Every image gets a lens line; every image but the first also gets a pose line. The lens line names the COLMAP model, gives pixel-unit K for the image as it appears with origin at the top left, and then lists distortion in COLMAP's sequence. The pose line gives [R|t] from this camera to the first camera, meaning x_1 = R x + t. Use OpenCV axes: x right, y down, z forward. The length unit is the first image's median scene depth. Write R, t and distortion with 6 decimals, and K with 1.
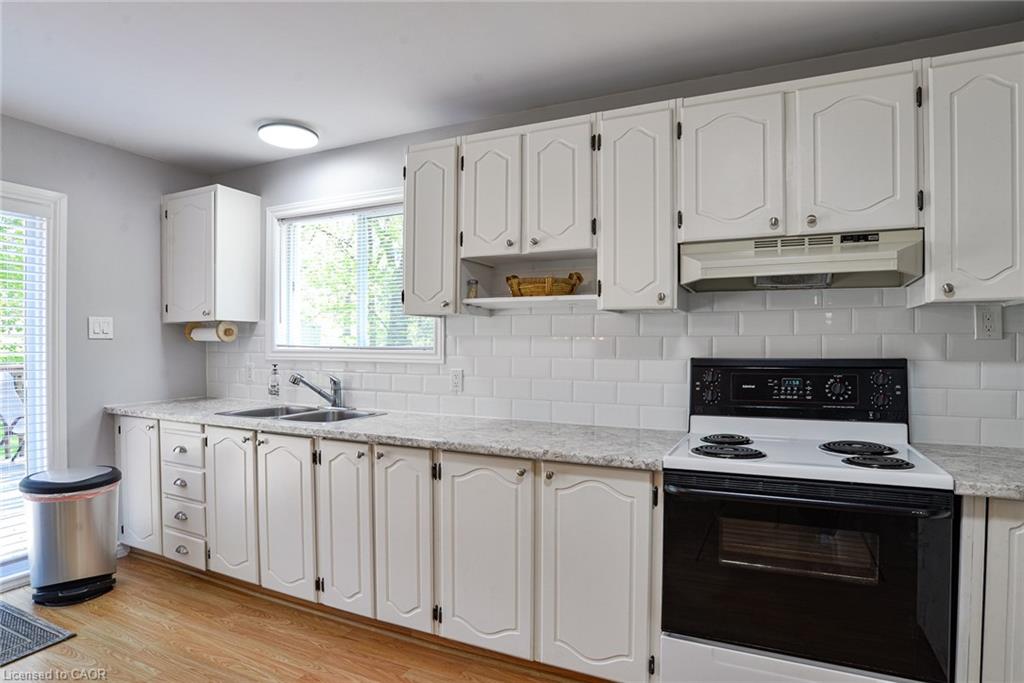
lens RADIAL K [[533.0, 0, 513.2], [0, 533.0, 345.7], [0, 0, 1]] dist [-0.032522, 0.002084]
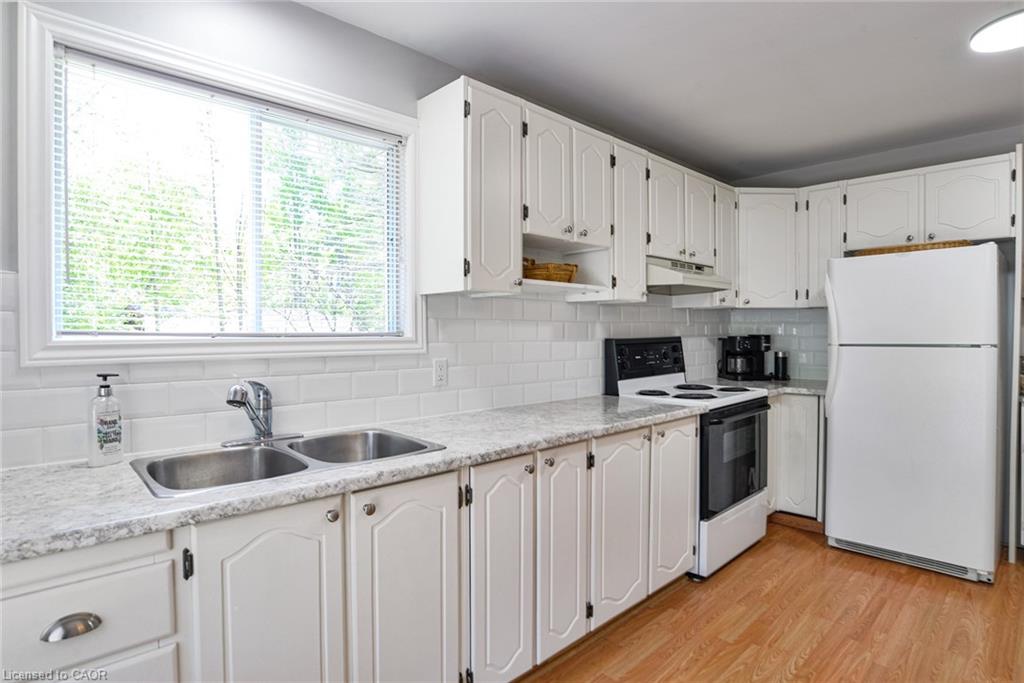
lens RADIAL K [[533.0, 0, 511.6], [0, 533.0, 335.0], [0, 0, 1]] dist [-0.032522, 0.002084]
pose [[0.388416, -0.012055, 0.921405, -0.982910], [0.006077, 0.999926, 0.010521, -0.001121], [-0.921464, 0.001513, 0.388461, 0.693256]]
